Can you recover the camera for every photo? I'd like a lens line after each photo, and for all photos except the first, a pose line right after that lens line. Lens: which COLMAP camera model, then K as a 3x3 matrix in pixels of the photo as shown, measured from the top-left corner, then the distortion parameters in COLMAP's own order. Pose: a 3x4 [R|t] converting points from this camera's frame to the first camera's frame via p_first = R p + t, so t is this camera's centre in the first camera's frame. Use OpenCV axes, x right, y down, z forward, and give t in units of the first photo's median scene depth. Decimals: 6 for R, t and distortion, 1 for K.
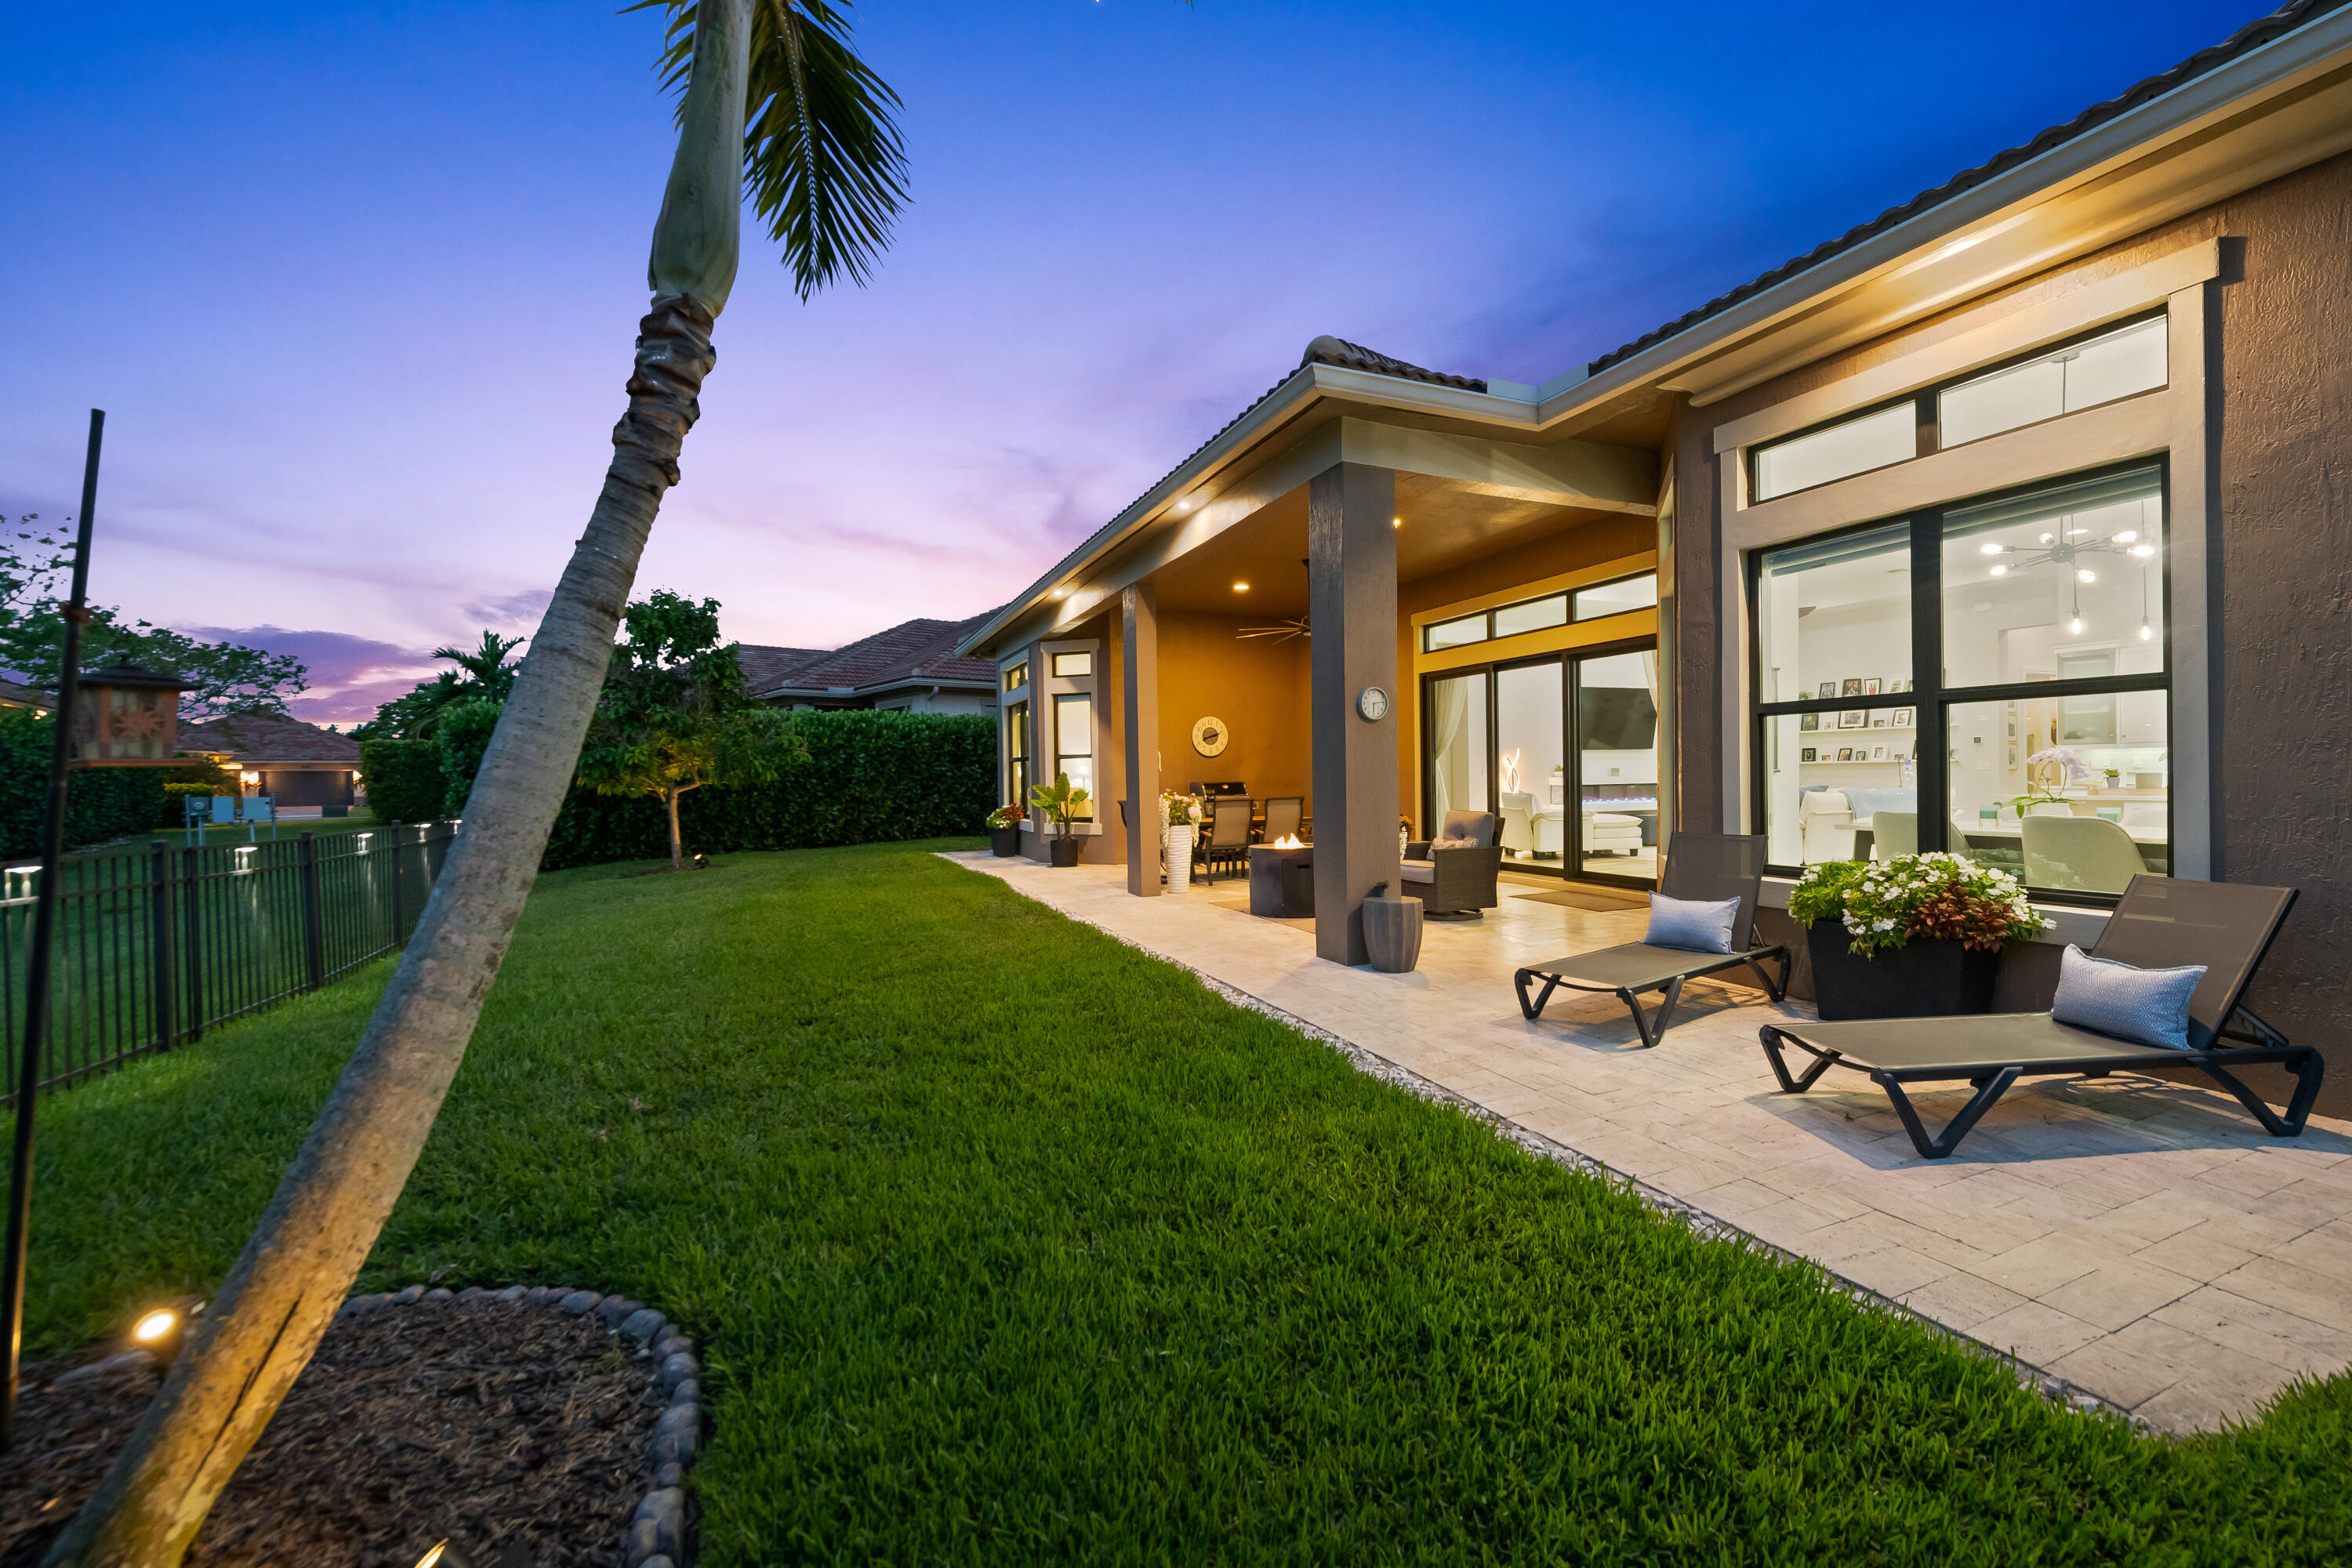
lens RADIAL K [[939.7, 0, 1178.9], [0, 939.7, 789.8], [0, 0, 1]] dist [0.001905, -0.002689]
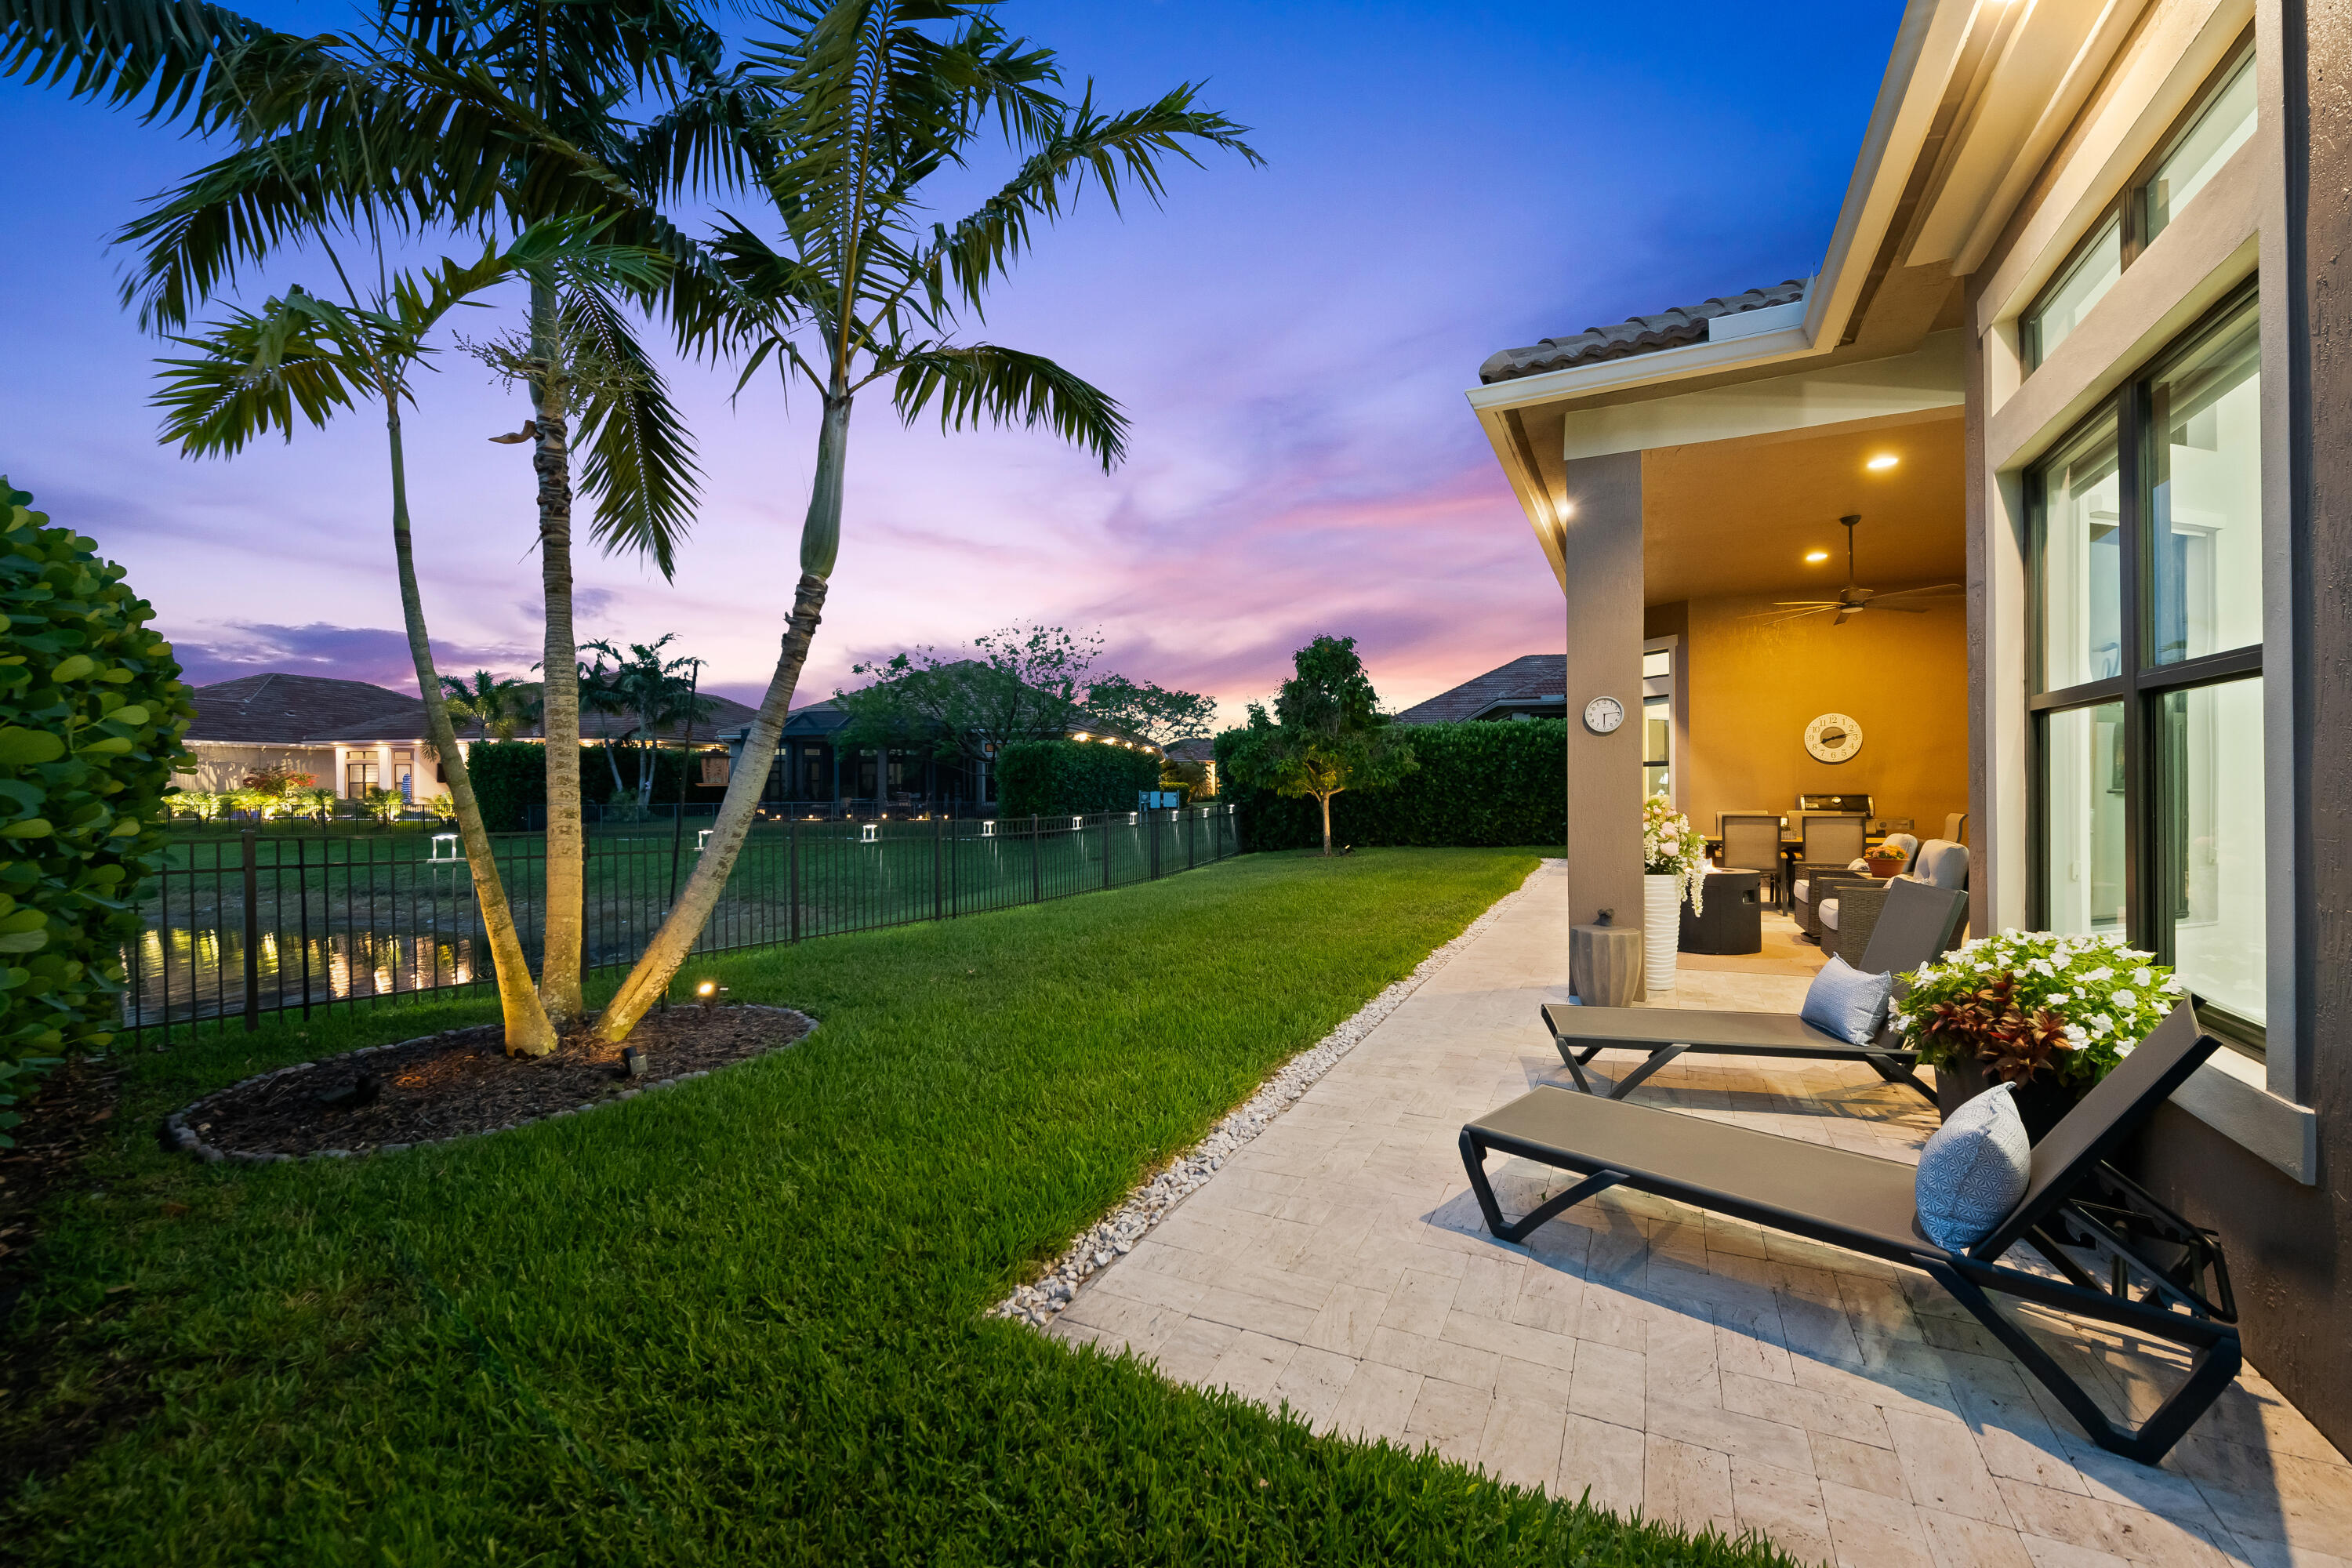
lens RADIAL K [[939.7, 0, 1184.5], [0, 939.7, 798.2], [0, 0, 1]] dist [0.001905, -0.002689]
pose [[0.645615, 0.020803, -0.763379, 0.737478], [-0.014802, 0.999782, 0.014726, -0.020388], [0.763519, 0.001792, 0.645783, 0.110399]]
